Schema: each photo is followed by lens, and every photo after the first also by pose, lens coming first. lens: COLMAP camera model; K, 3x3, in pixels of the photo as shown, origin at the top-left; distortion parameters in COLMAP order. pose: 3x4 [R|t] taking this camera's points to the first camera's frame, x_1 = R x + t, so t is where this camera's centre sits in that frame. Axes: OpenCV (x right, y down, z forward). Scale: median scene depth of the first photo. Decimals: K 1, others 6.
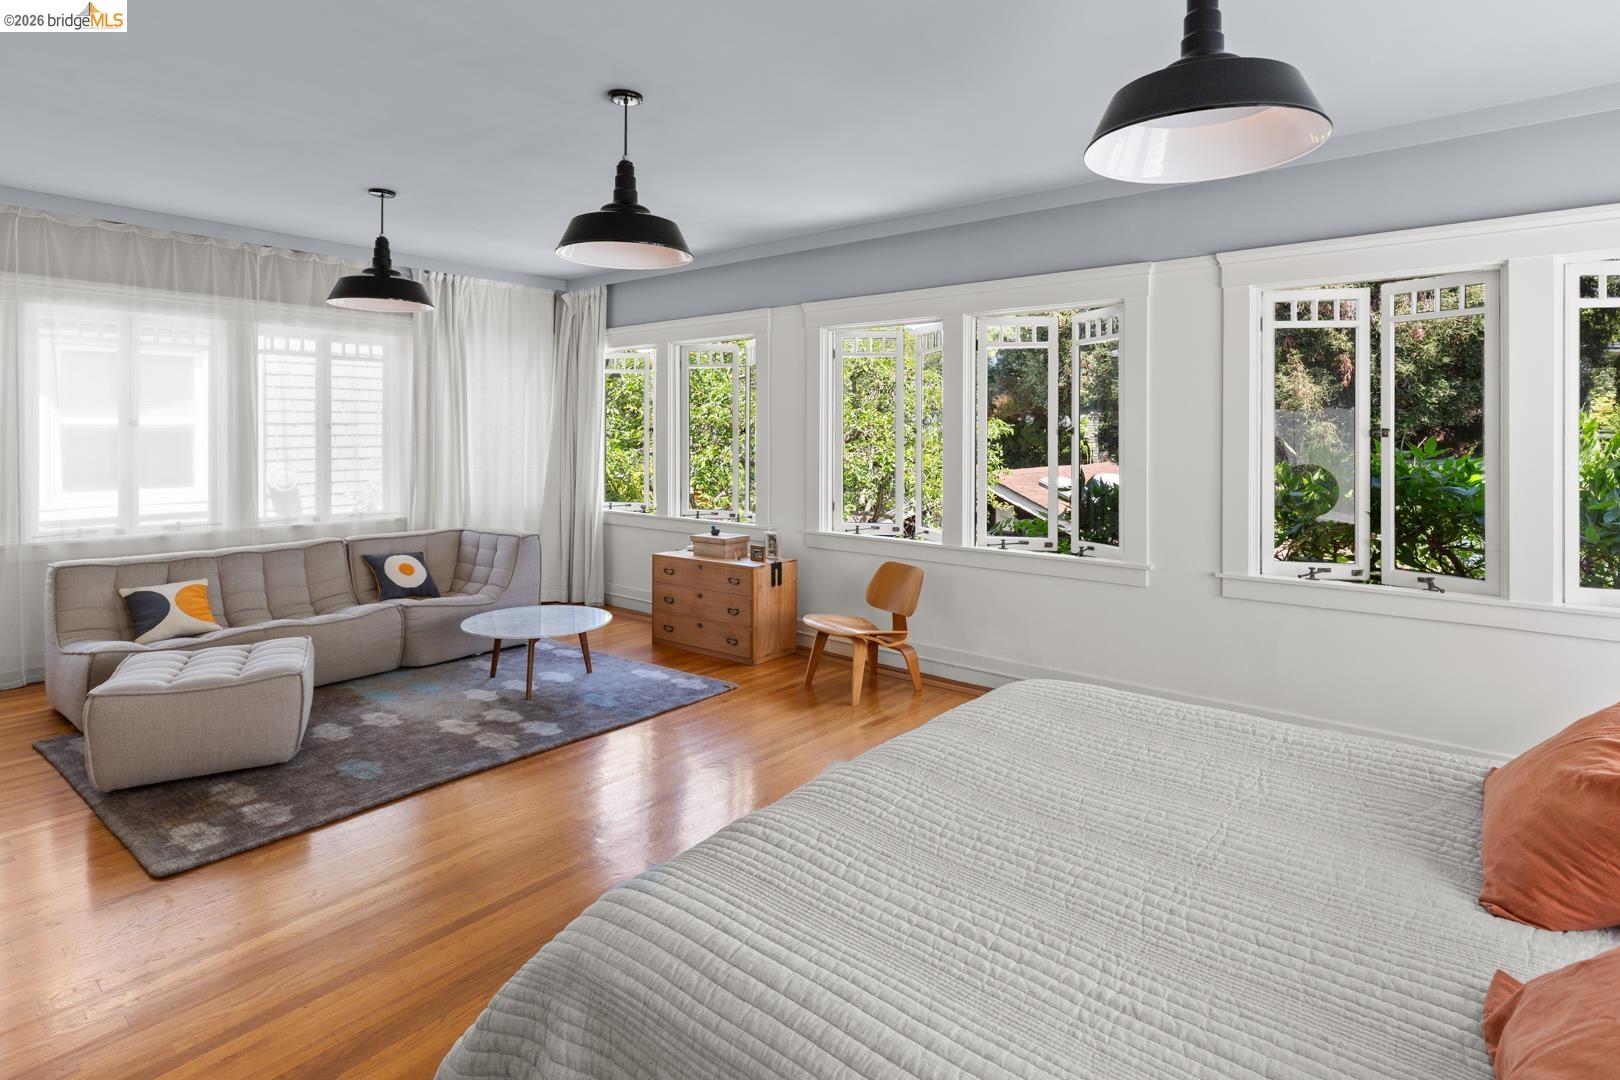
lens RADIAL K [[812.0, 0, 809.9], [0, 812.0, 441.4], [0, 0, 1]] dist [-0.000560, -0.000241]
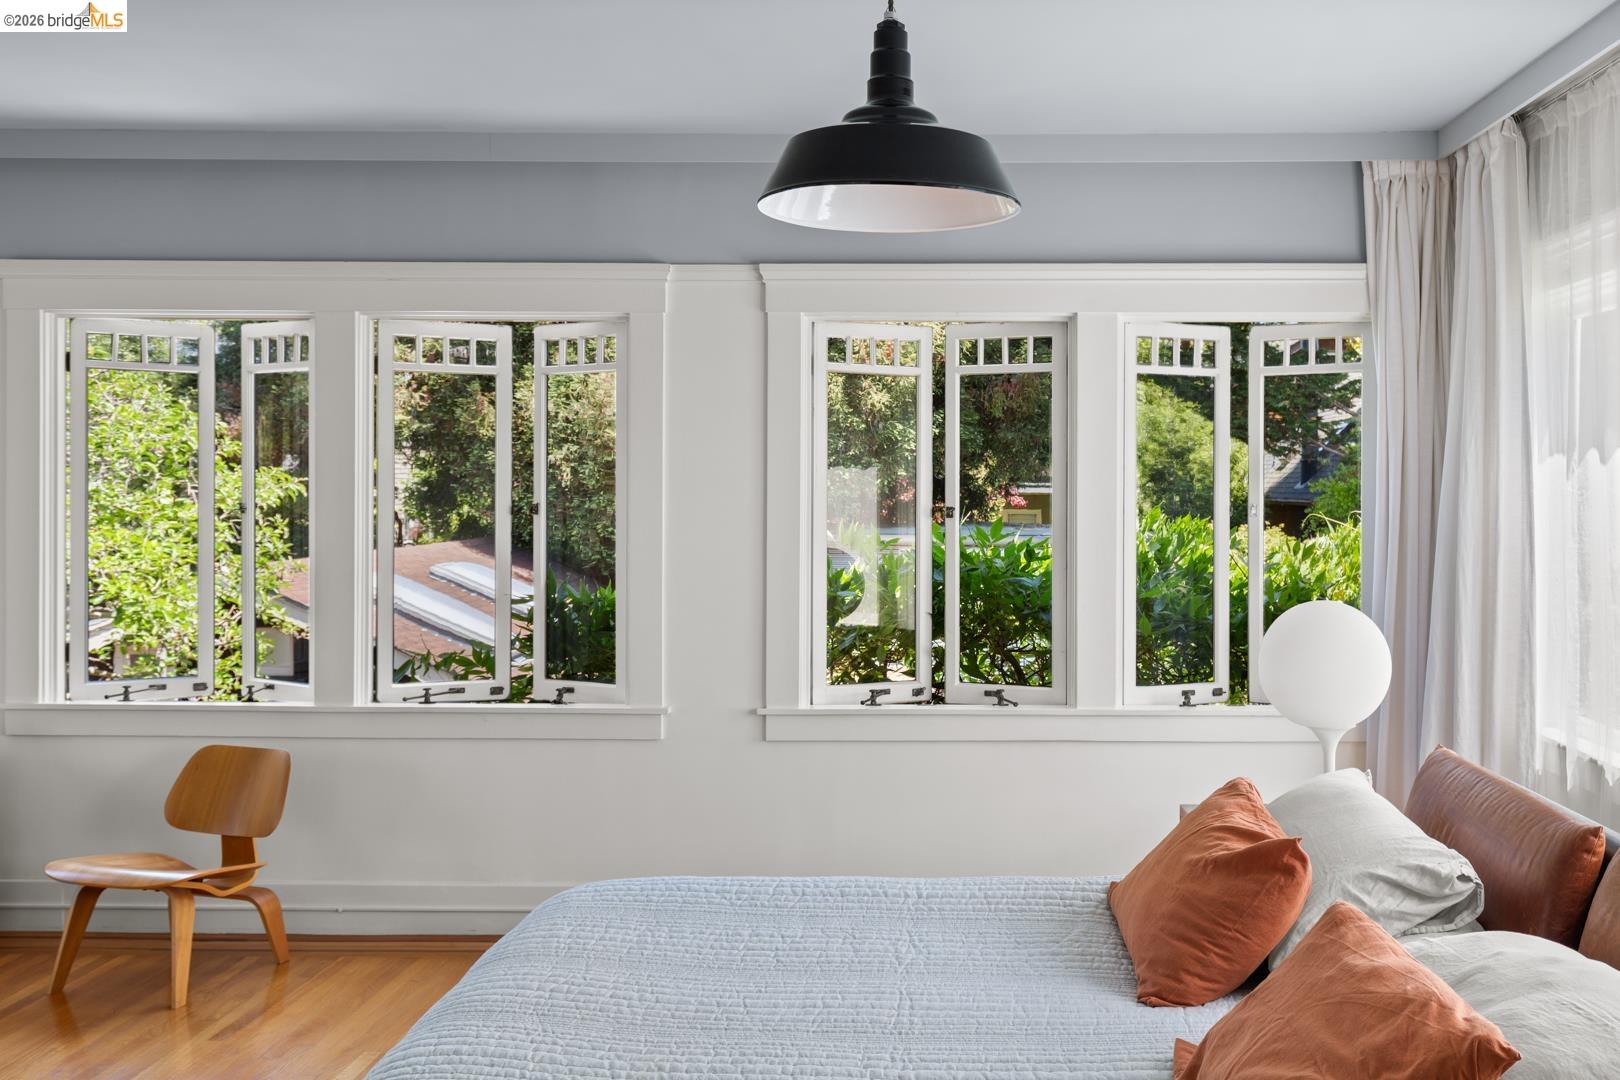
lens RADIAL K [[1520.1, 0, 810.0], [0, 1520.1, 540.0], [0, 0, 1]] dist [0.043822, -0.116488]
pose [[0.817635, -0.025849, 0.575157, -0.190041], [0.010957, 0.999509, 0.029344, -0.021282], [-0.575633, -0.017691, 0.817517, -0.100084]]
